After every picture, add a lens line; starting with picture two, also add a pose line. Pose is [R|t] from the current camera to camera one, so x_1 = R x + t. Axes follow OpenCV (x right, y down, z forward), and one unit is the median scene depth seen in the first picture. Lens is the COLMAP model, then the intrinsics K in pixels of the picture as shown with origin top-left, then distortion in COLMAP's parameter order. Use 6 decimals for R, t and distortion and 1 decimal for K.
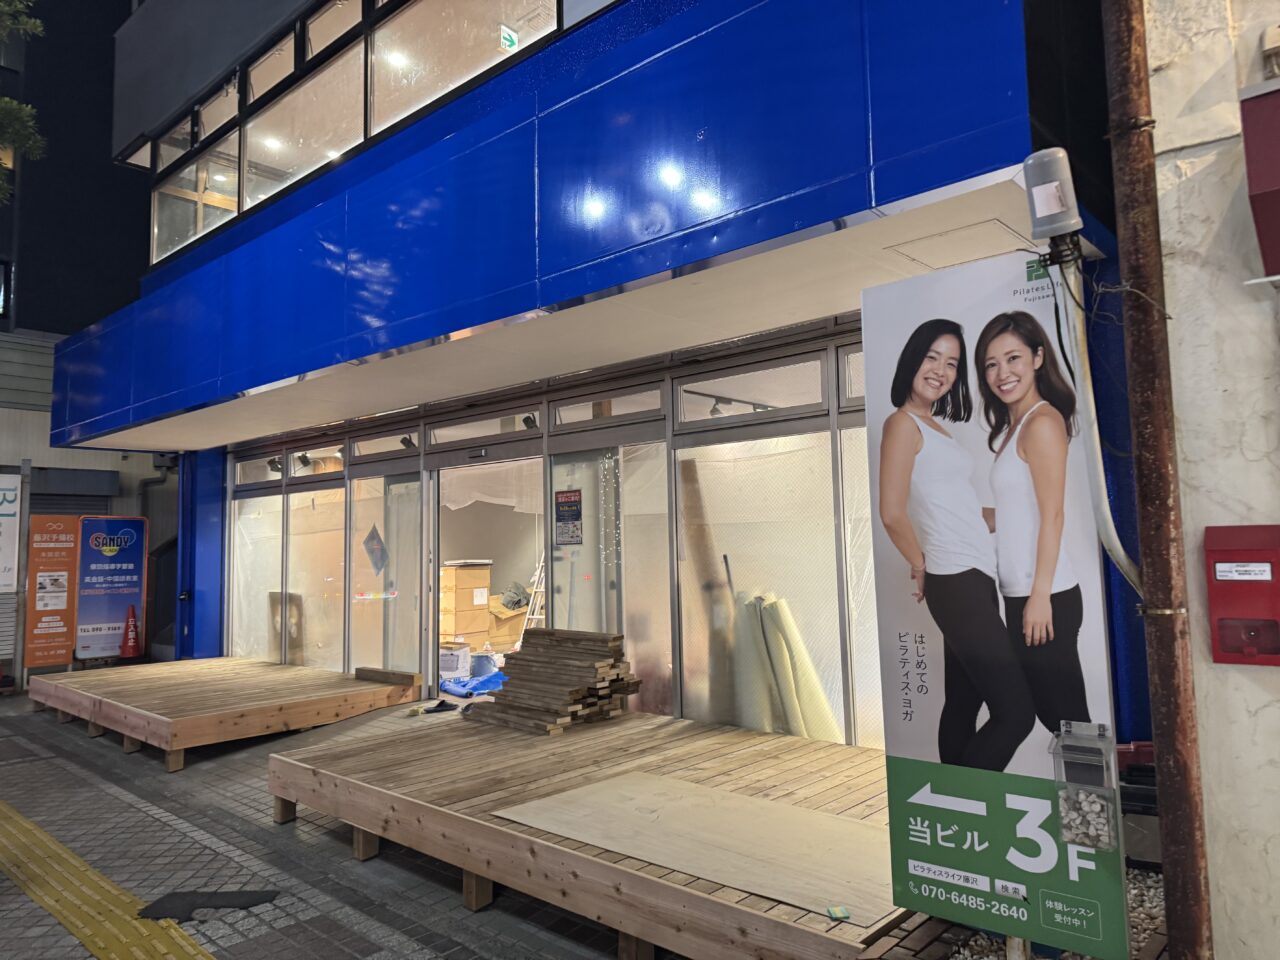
lens RADIAL K [[899.8, 0, 641.8], [0, 899.8, 477.0], [0, 0, 1]] dist [0.071891, -0.070493]
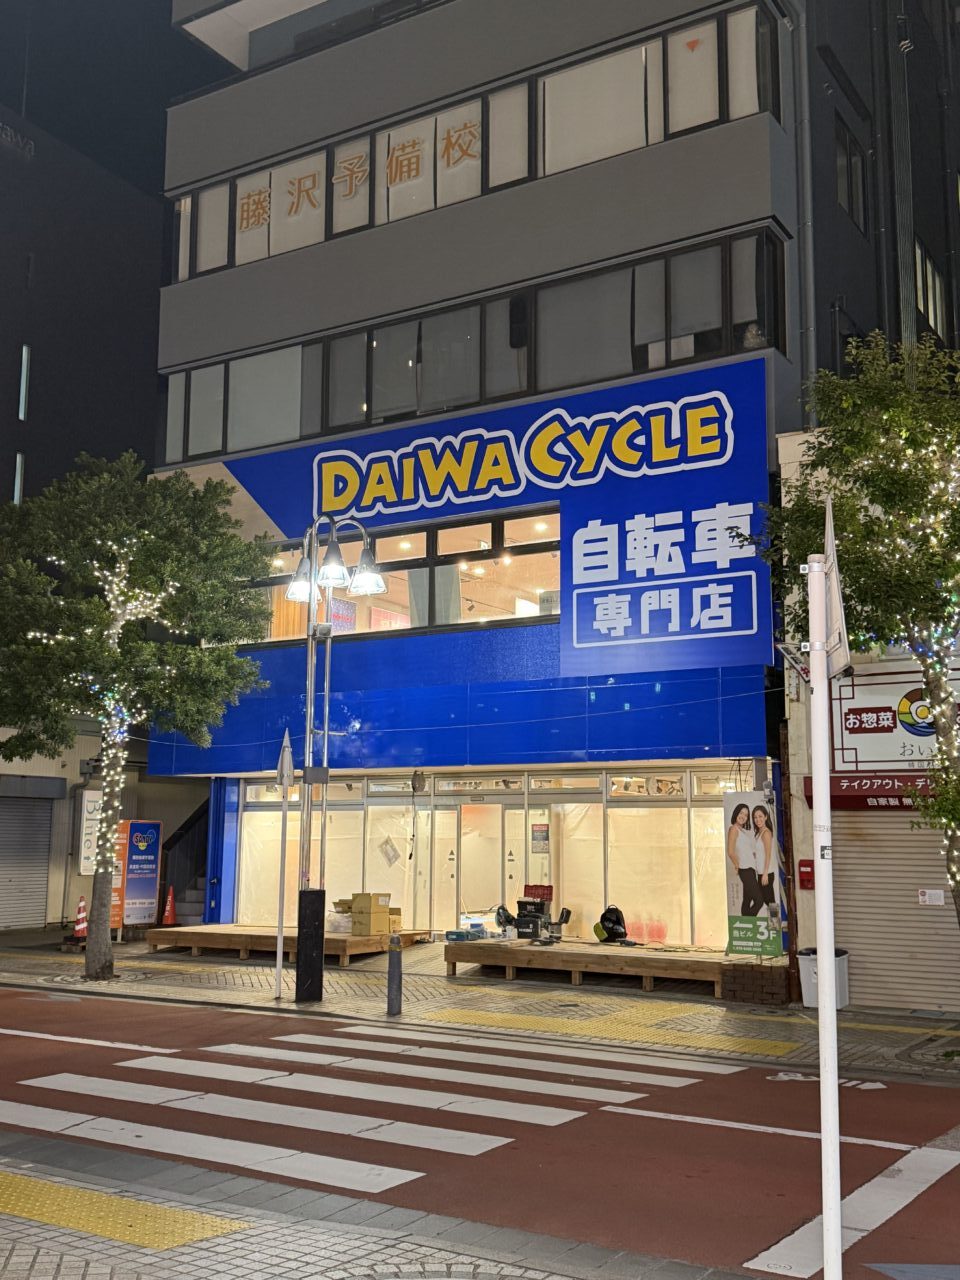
lens RADIAL K [[1357.1, 0, 462.5], [0, 1357.1, 633.5], [0, 0, 1]] dist [0.176003, -0.265247]
pose [[0.985808, 0.055669, 0.158376, -1.880650], [-0.042888, 0.995626, -0.083004, -0.364734], [-0.162304, 0.075033, 0.983884, -4.771648]]
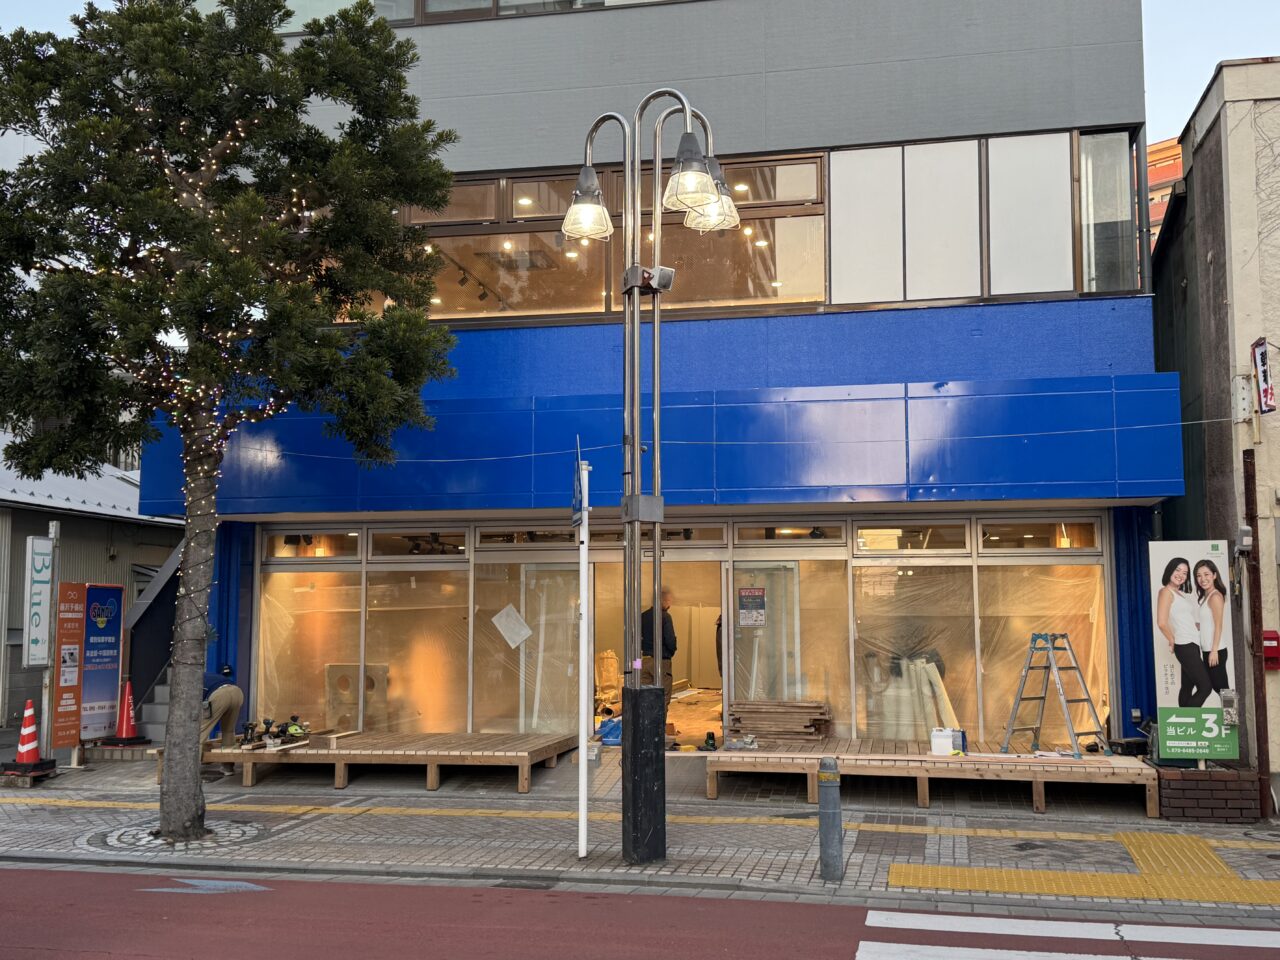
lens RADIAL K [[1402.3, 0, 640.0], [0, 1402.3, 480.0], [0, 0, 1]] dist [0.076651, -0.030721]
pose [[0.859918, 0.067936, 0.505892, -3.524233], [-0.055199, 0.997668, -0.040149, -0.142892], [-0.507439, 0.006600, 0.861662, -2.077843]]
